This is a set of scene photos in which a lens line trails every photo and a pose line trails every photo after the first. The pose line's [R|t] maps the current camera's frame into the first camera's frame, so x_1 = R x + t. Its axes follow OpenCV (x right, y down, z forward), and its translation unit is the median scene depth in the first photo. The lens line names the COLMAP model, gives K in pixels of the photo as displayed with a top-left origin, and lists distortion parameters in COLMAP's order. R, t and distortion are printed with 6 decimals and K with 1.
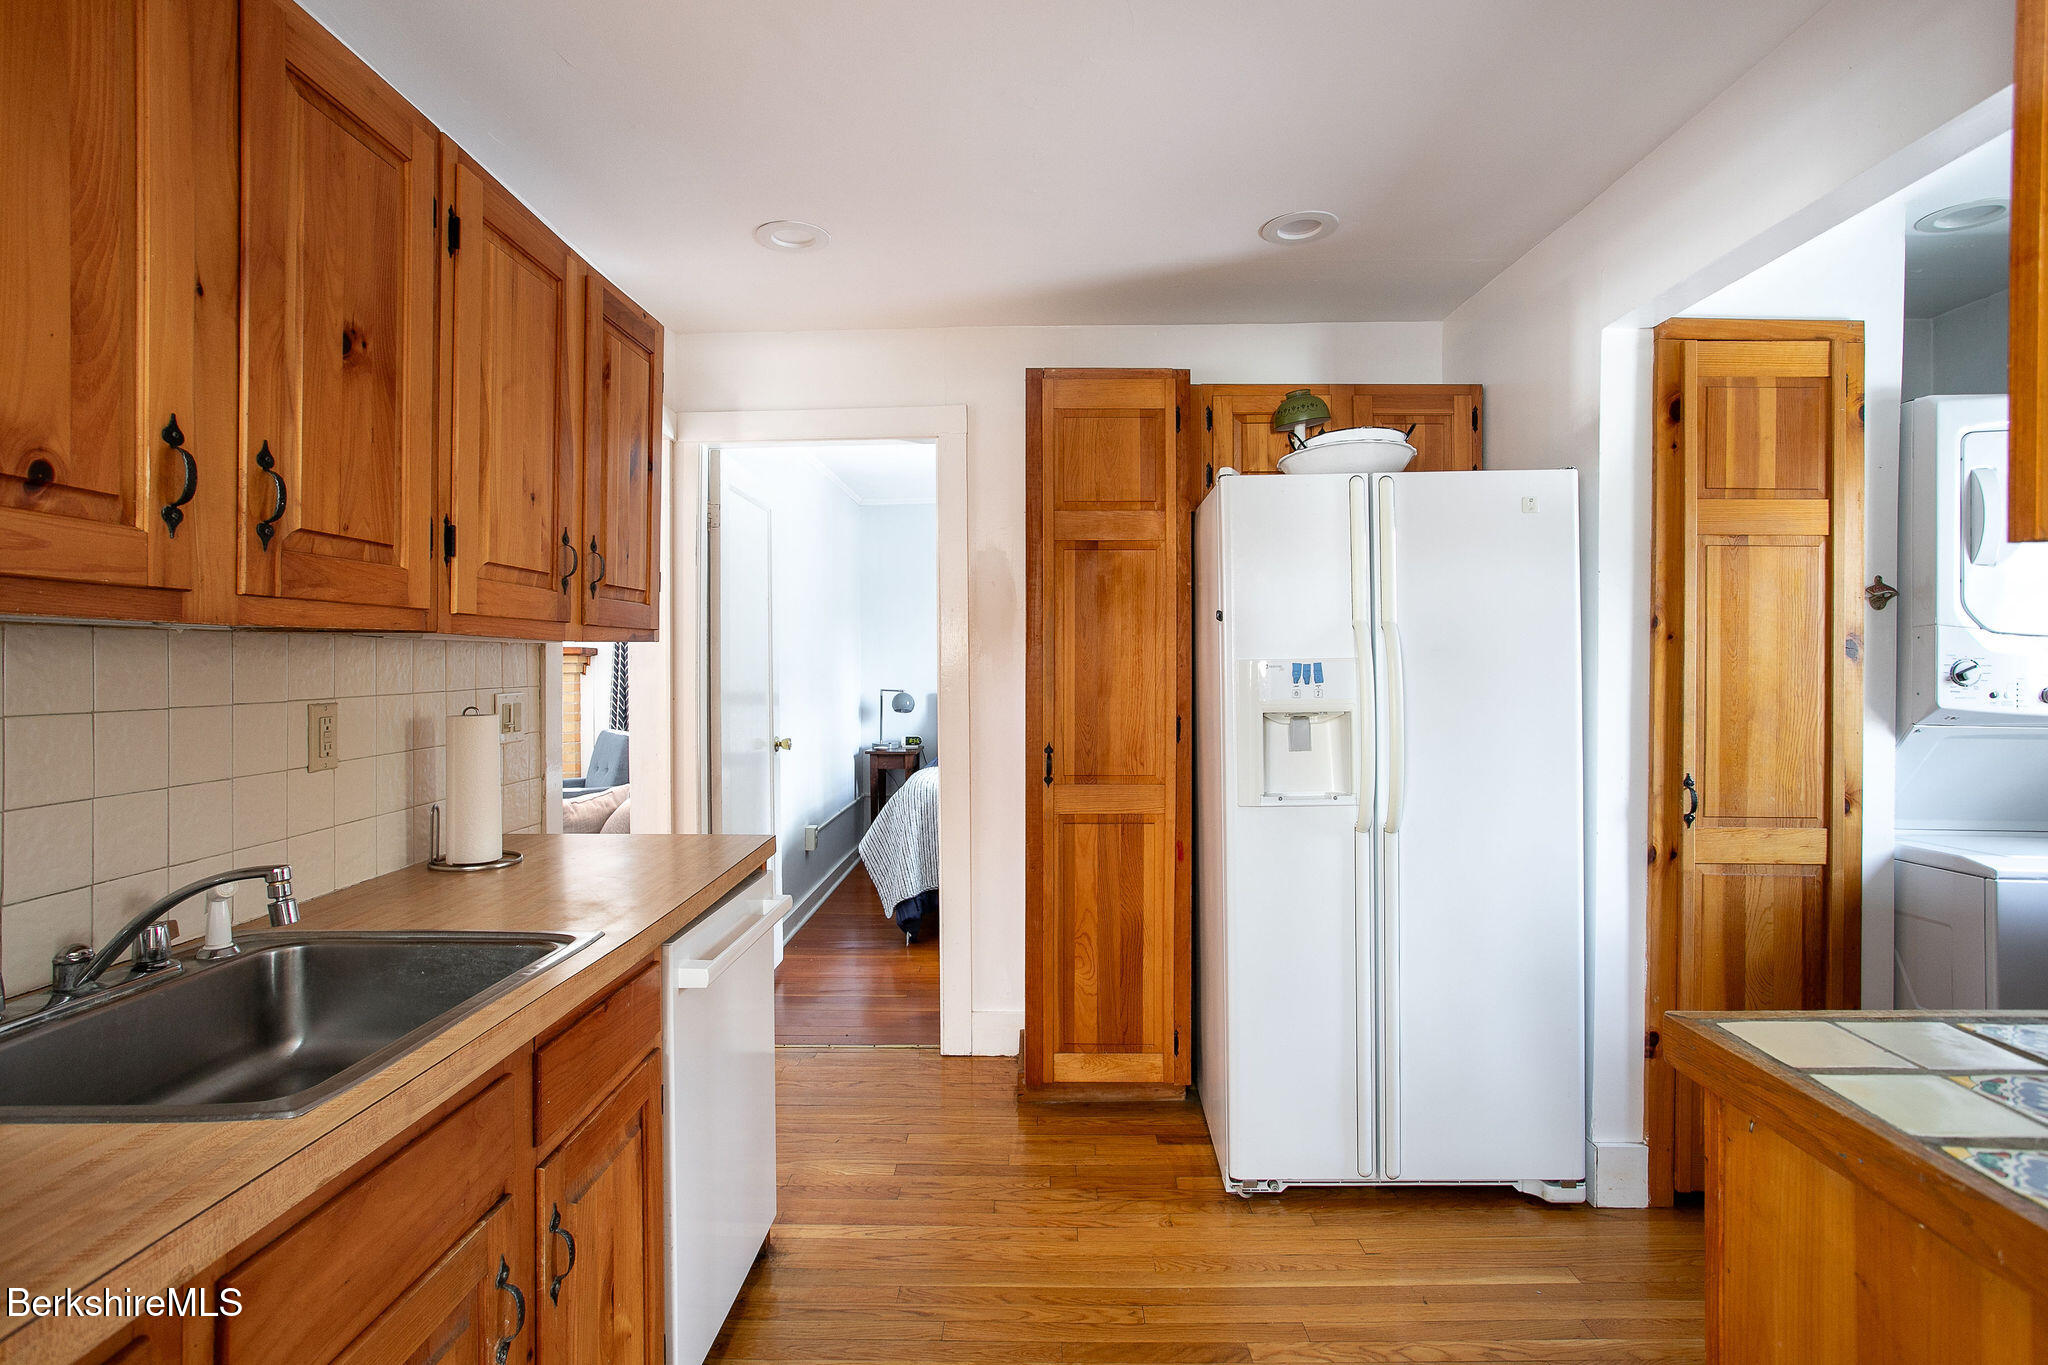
lens RADIAL K [[971.7, 0, 1030.6], [0, 971.7, 664.2], [0, 0, 1]] dist [-0.013700, 0.021535]
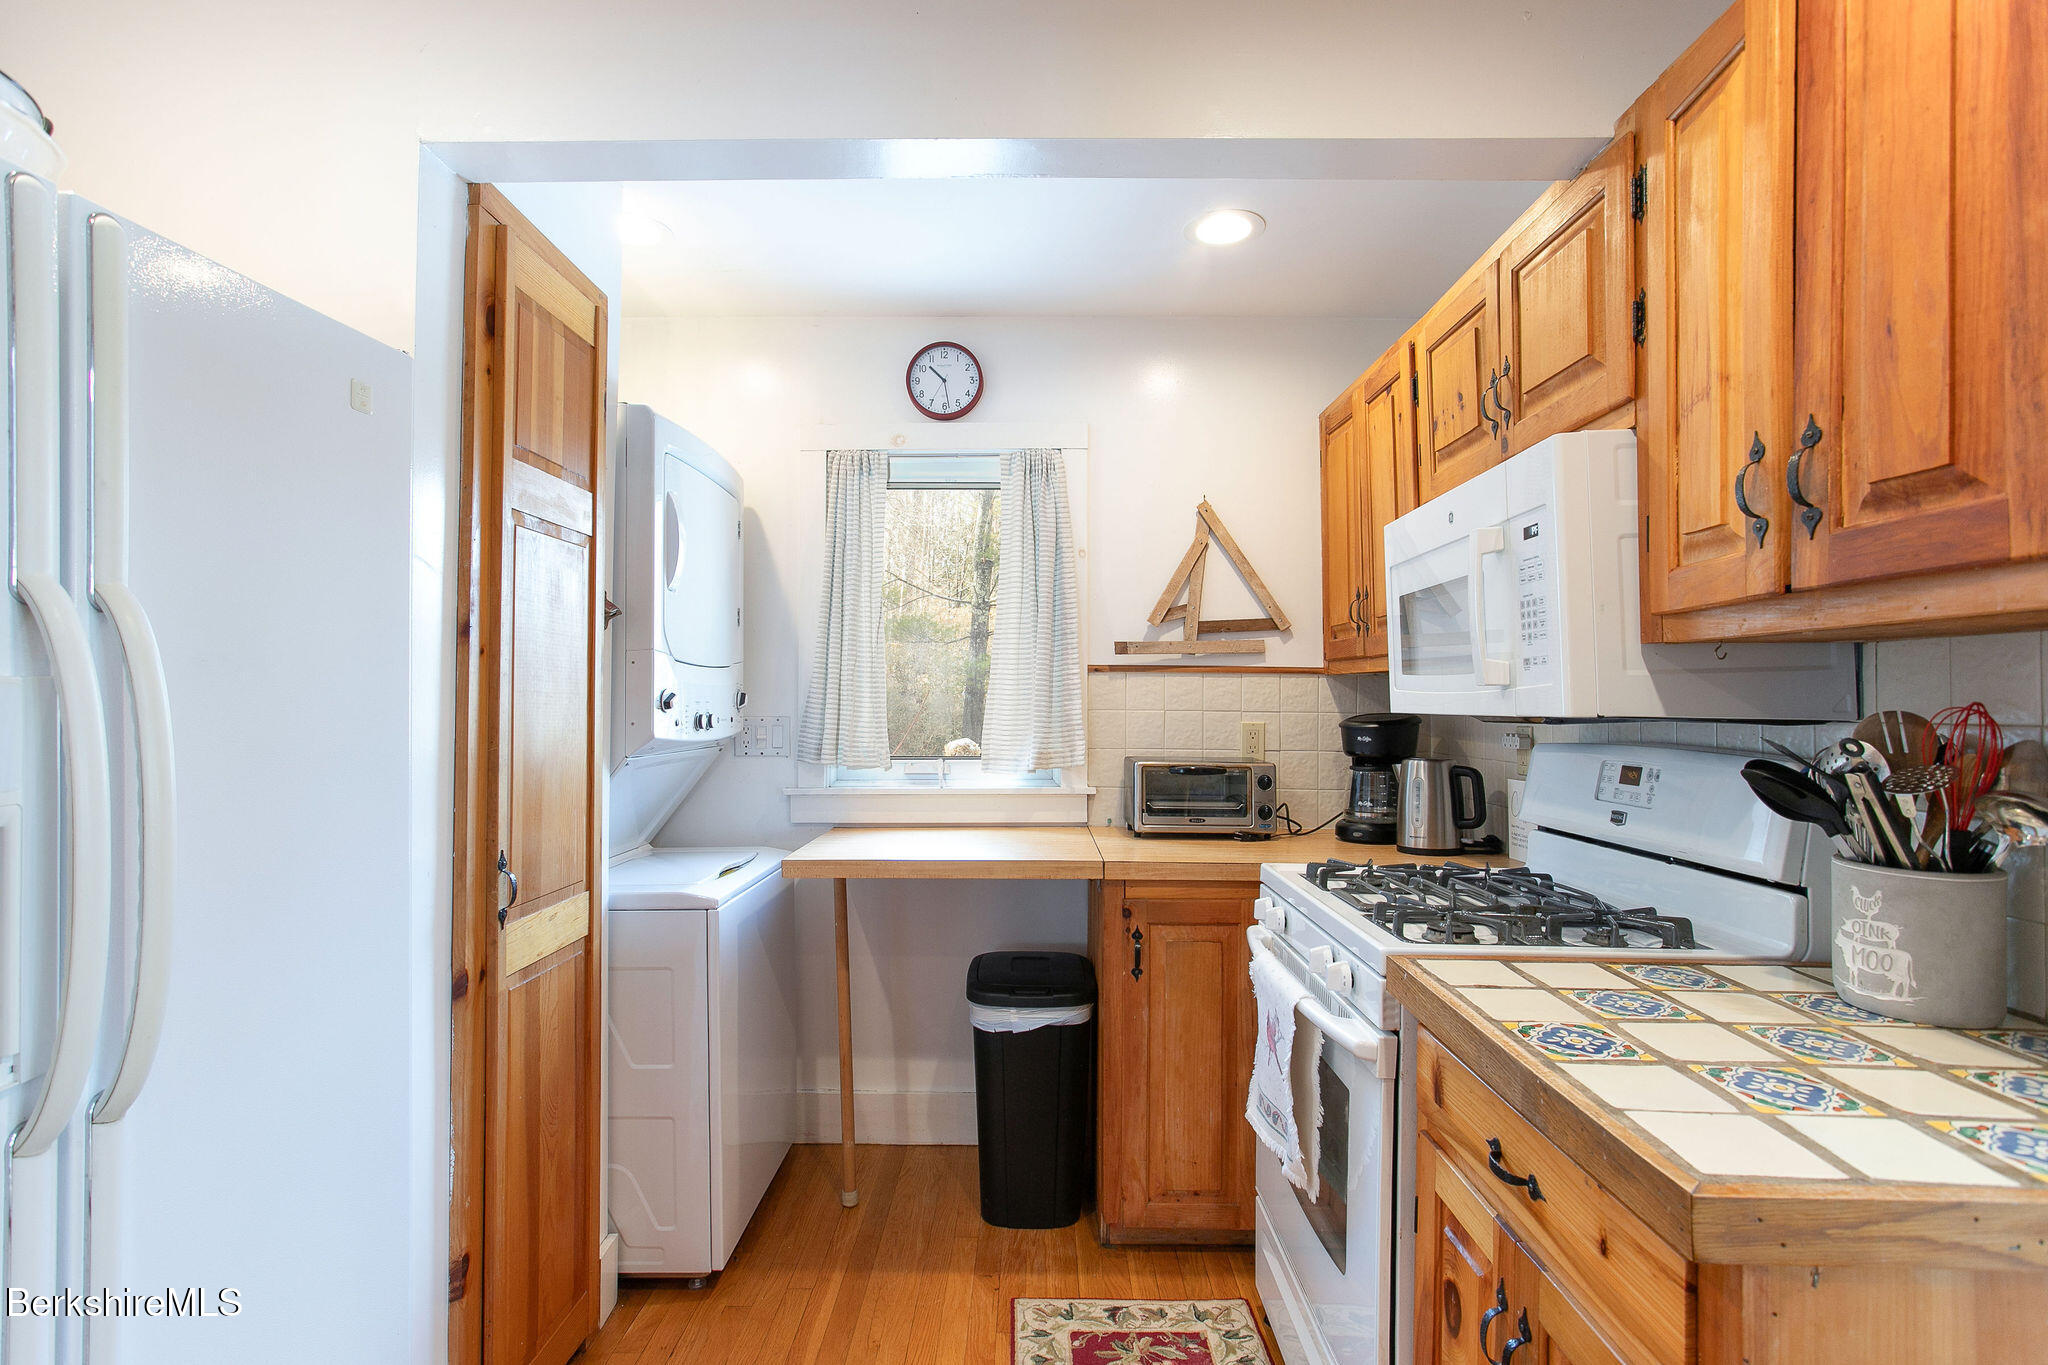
lens RADIAL K [[1019.7, 0, 1013.1], [0, 1019.7, 677.0], [0, 0, 1]] dist [-0.027224, 0.016551]
pose [[0.003626, 0.013084, 0.999908, -0.039673], [-0.006712, 0.999892, -0.013059, -0.002928], [-0.999971, -0.006664, 0.003714, 0.639545]]
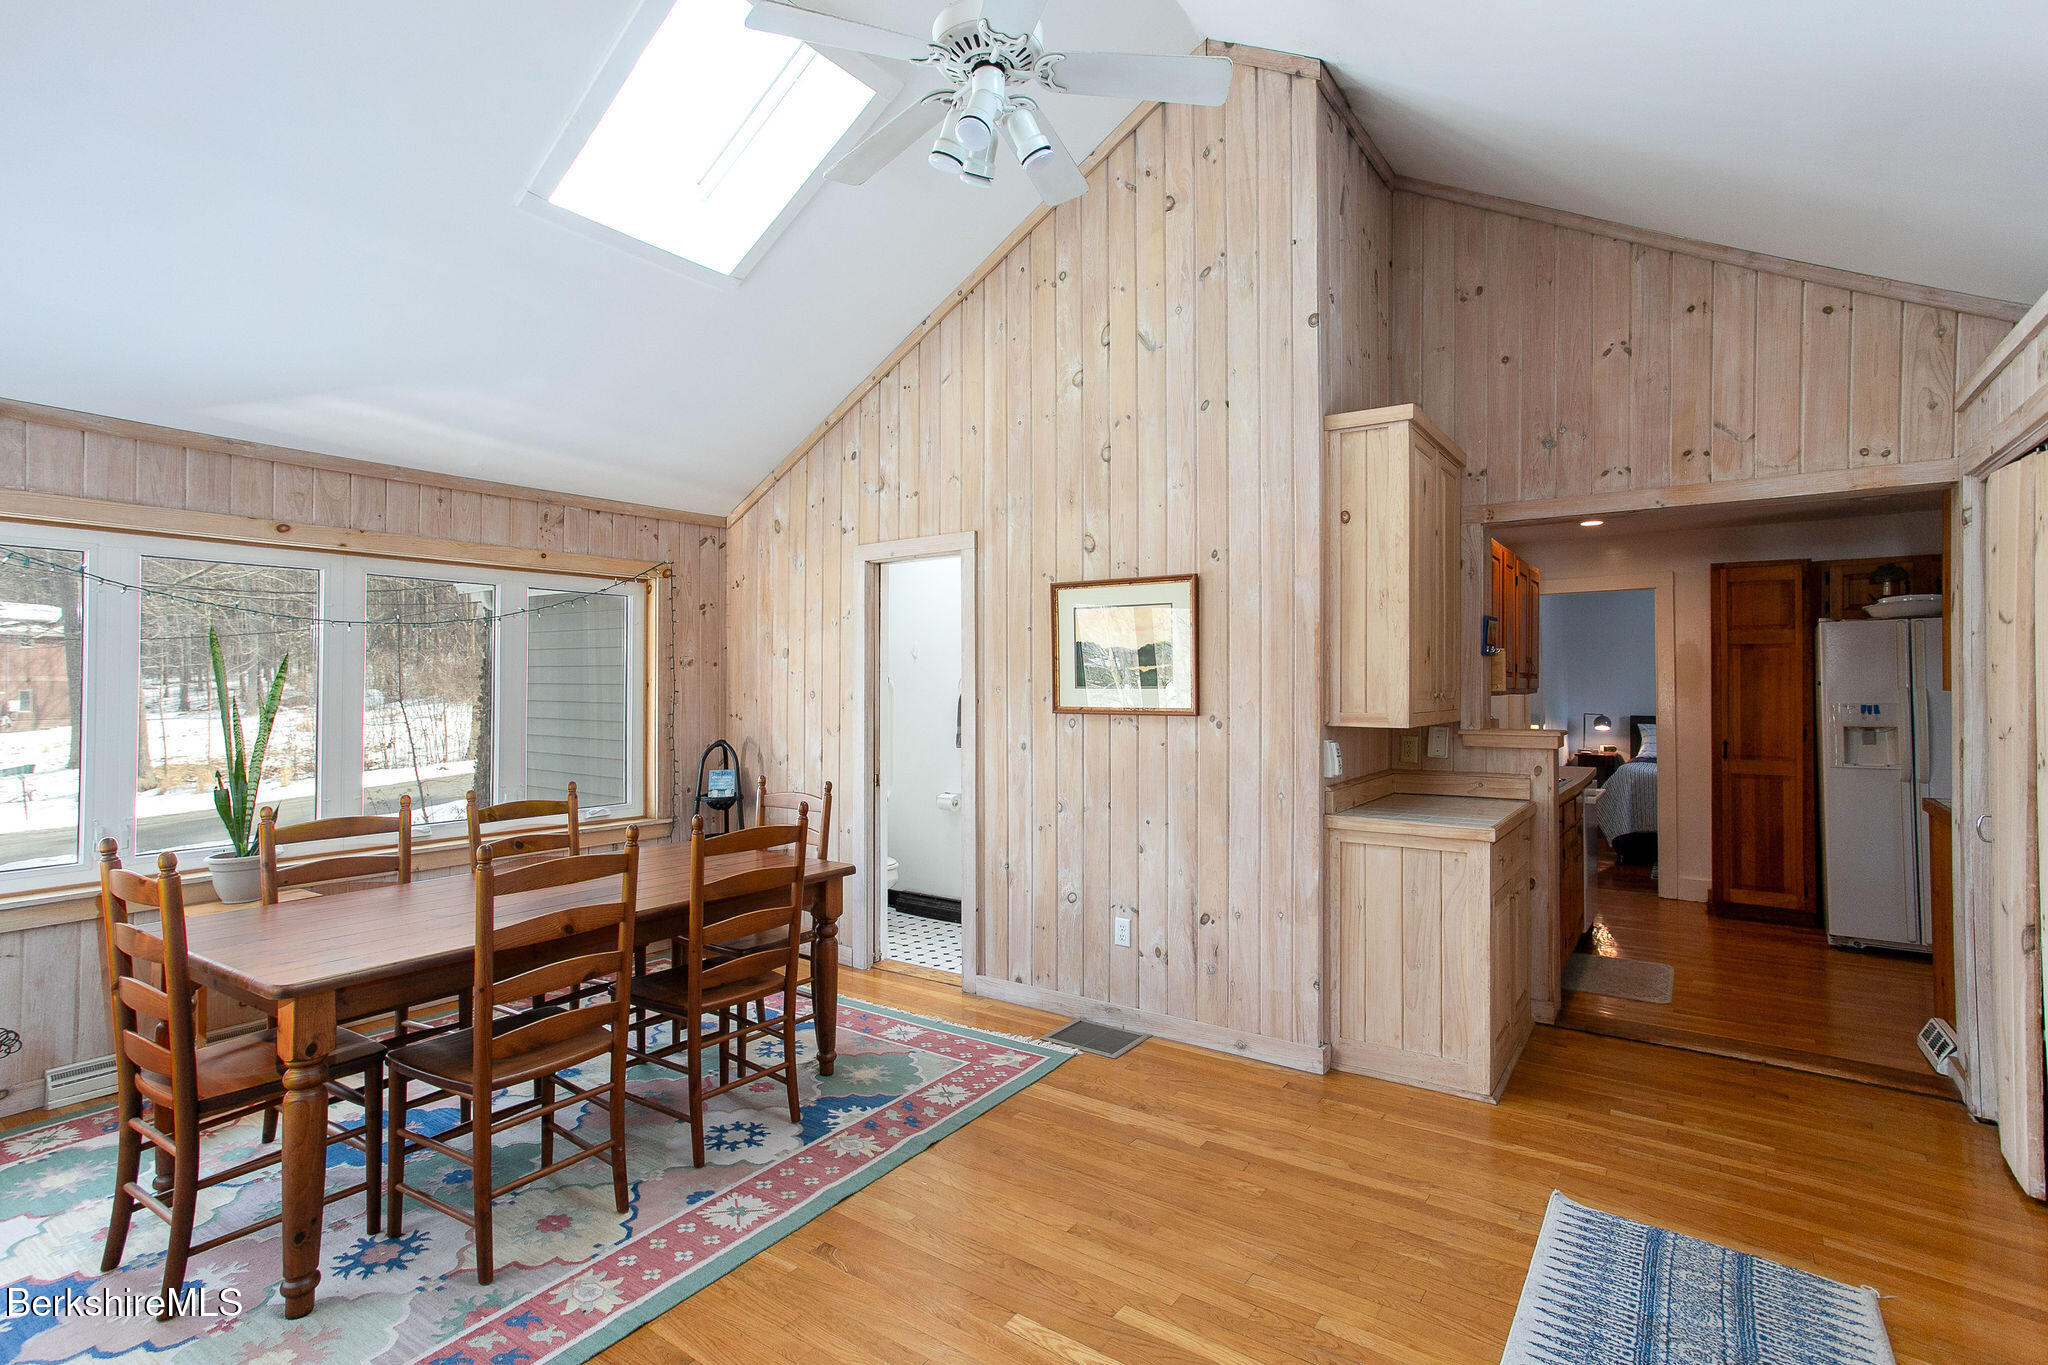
lens RADIAL K [[971.7, 0, 1011.2], [0, 971.7, 674.6], [0, 0, 1]] dist [-0.013700, 0.021535]
pose [[0.820206, -0.004190, -0.572053, -0.047116], [-0.001203, 0.999958, -0.009050, -0.040086], [0.572067, 0.008111, 0.820167, -1.638800]]
